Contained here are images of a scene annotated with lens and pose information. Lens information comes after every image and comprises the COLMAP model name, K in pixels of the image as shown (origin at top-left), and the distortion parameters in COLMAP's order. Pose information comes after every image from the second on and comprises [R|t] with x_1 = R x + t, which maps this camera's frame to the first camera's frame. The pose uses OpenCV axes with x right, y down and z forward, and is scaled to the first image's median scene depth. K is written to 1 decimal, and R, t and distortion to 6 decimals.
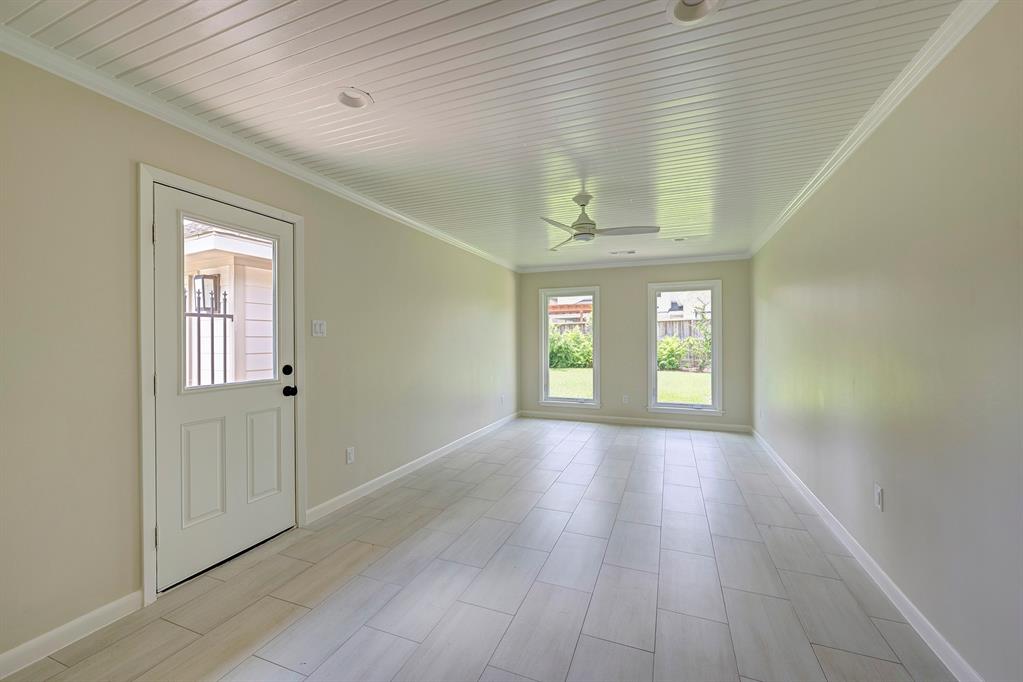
lens RADIAL K [[410.1, 0, 510.5], [0, 410.1, 341.0], [0, 0, 1]] dist [0.000295, 0.000003]
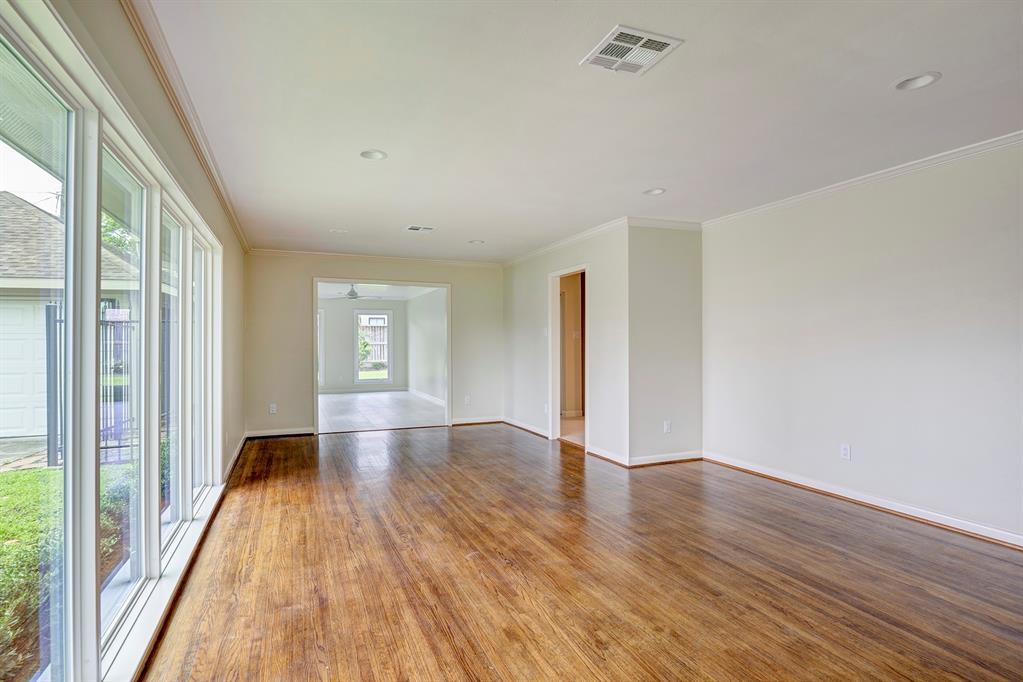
lens RADIAL K [[517.7, 0, 517.7], [0, 517.7, 344.2], [0, 0, 1]] dist [0.000168, 0.000116]
pose [[0.702757, 0.006901, 0.711396, -0.437118], [0.000885, 0.999944, -0.010574, 0.015145], [-0.711429, 0.008061, 0.702711, -0.609066]]
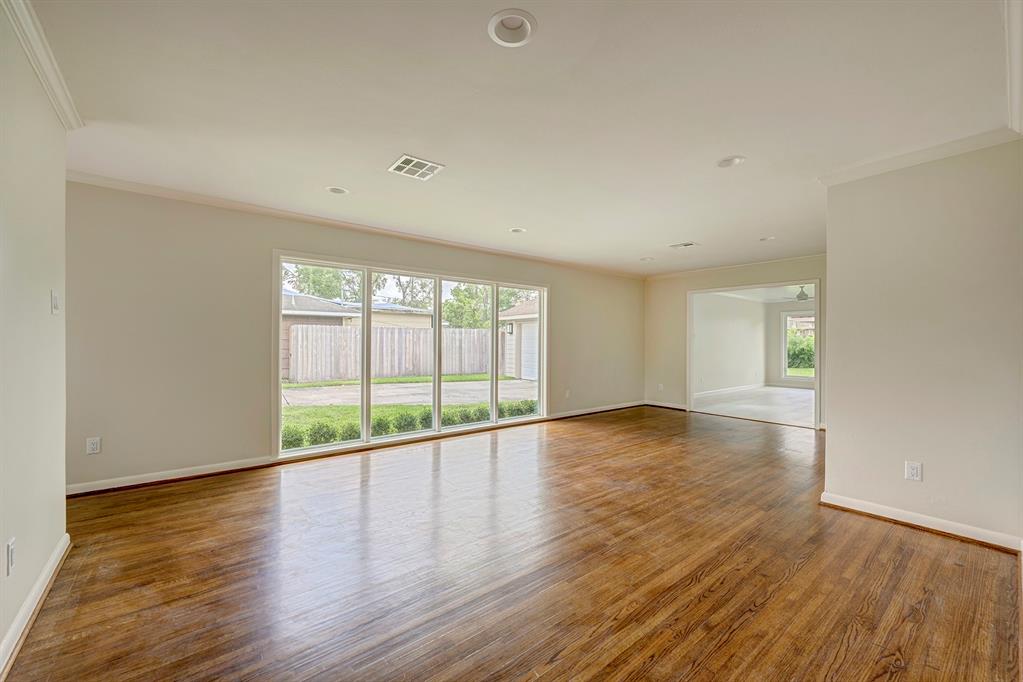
lens RADIAL K [[410.1, 0, 514.2], [0, 410.1, 341.2], [0, 0, 1]] dist [0.000295, 0.000003]
pose [[0.874853, 0.001104, -0.484387, -0.050661], [-0.005621, 0.999953, -0.007872, 0.011952], [0.484356, 0.009610, 0.874818, -0.716987]]
